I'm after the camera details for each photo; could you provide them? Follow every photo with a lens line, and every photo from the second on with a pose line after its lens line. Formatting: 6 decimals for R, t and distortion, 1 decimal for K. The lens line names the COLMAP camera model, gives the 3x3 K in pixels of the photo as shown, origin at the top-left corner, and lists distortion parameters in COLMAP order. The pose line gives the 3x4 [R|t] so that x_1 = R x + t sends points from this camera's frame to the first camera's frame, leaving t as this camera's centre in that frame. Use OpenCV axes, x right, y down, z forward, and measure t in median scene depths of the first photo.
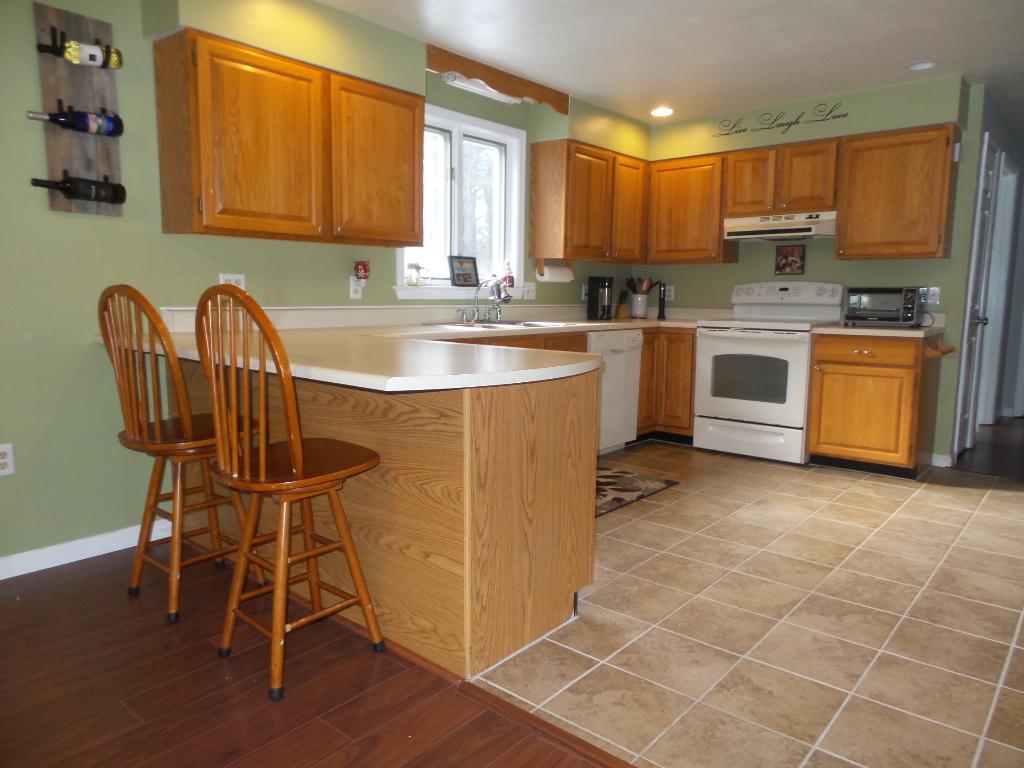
lens RADIAL K [[701.8, 0, 518.8], [0, 701.8, 390.5], [0, 0, 1]] dist [-0.002989, 0.008187]
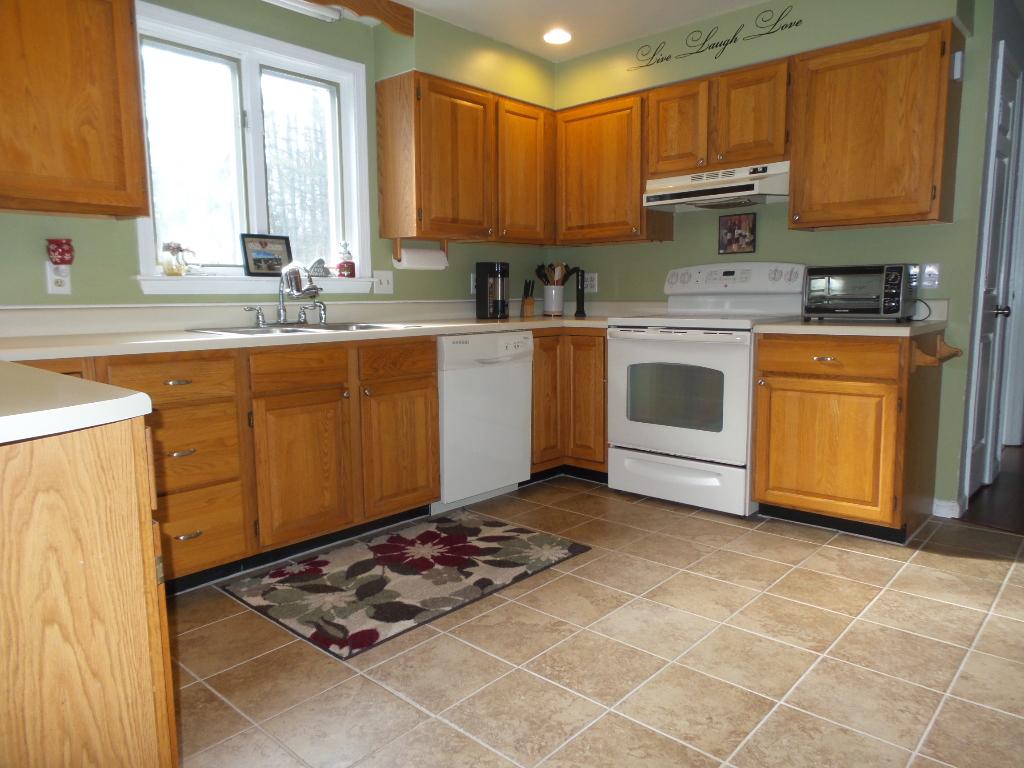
lens RADIAL K [[701.8, 0, 519.3], [0, 701.8, 390.5], [0, 0, 1]] dist [-0.002989, 0.008187]
pose [[0.999430, -0.014759, -0.030352, 0.211602], [0.014703, 0.999890, -0.002083, -0.026723], [0.030379, 0.001636, 0.999537, 0.301152]]
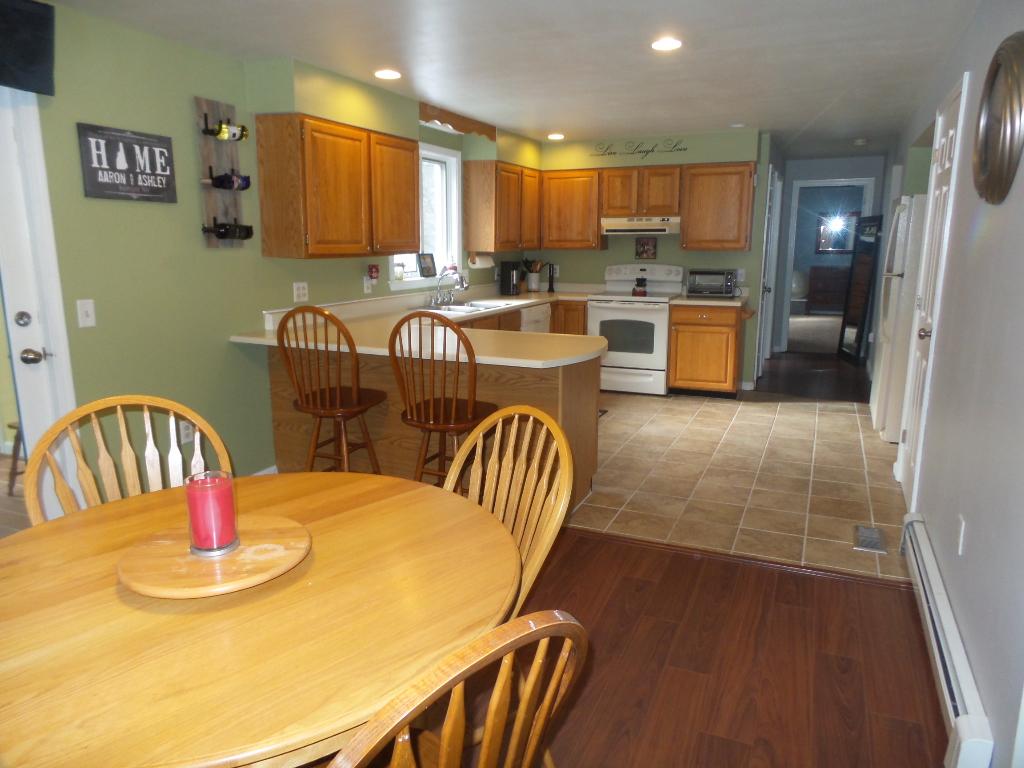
lens RADIAL K [[701.8, 0, 515.3], [0, 701.8, 389.5], [0, 0, 1]] dist [-0.002989, 0.008187]
pose [[0.958561, -0.068456, 0.276541, -0.310468], [0.048150, 0.995666, 0.079569, -0.038329], [-0.280789, -0.062957, 0.957702, -0.316118]]
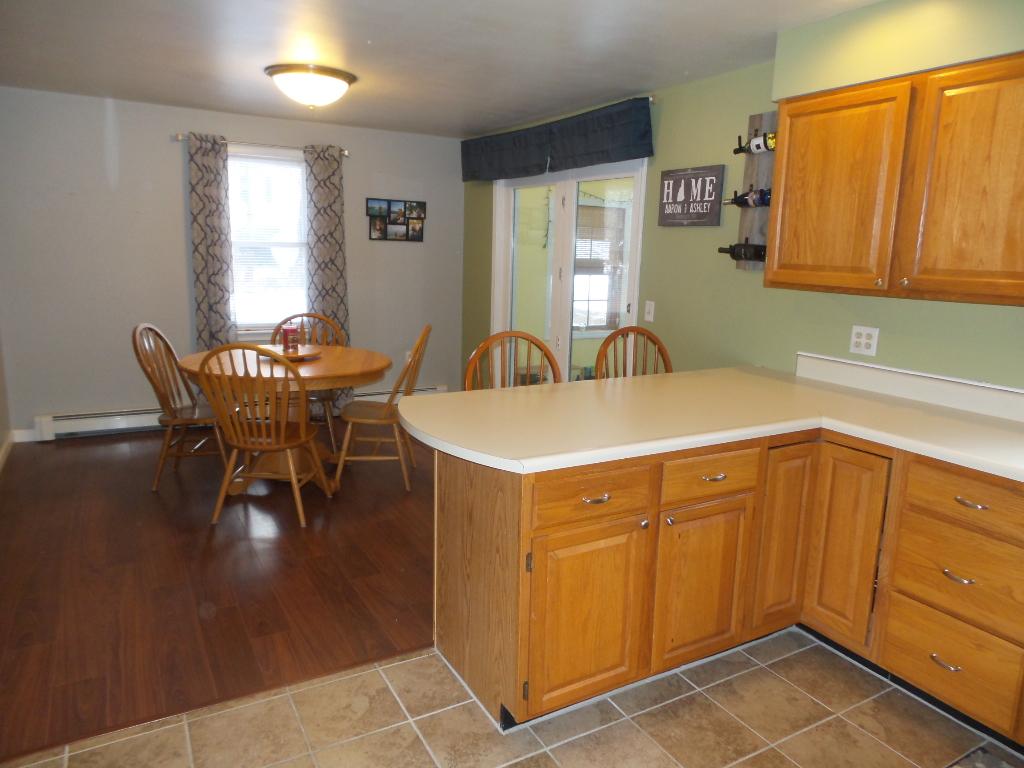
lens RADIAL K [[701.8, 0, 513.5], [0, 701.8, 383.0], [0, 0, 1]] dist [-0.002989, 0.008187]
pose [[-0.345140, 0.159882, -0.924833, 0.477554], [-0.158006, 0.961421, 0.225174, -0.178183], [0.925155, 0.223846, -0.306562, 0.676603]]
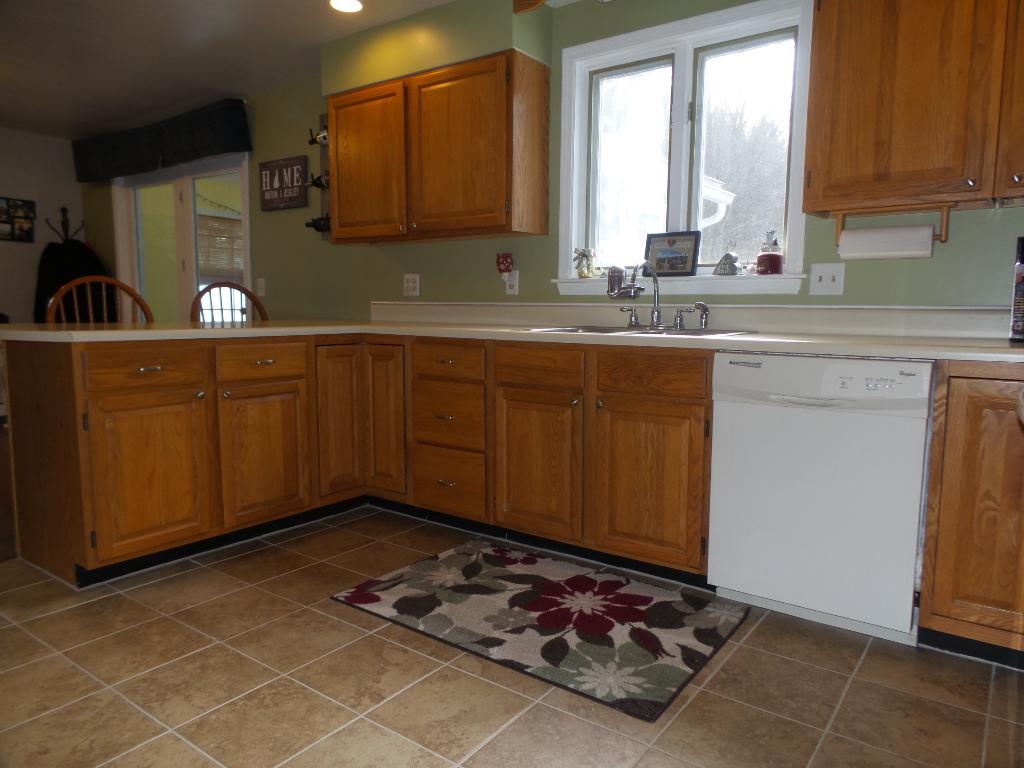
lens RADIAL K [[701.8, 0, 513.7], [0, 701.8, 385.5], [0, 0, 1]] dist [-0.002989, 0.008187]
pose [[0.073911, 0.101693, -0.992066, 0.631072], [-0.147167, 0.985008, 0.090005, -0.087256], [0.986346, 0.139347, 0.087769, 0.849464]]
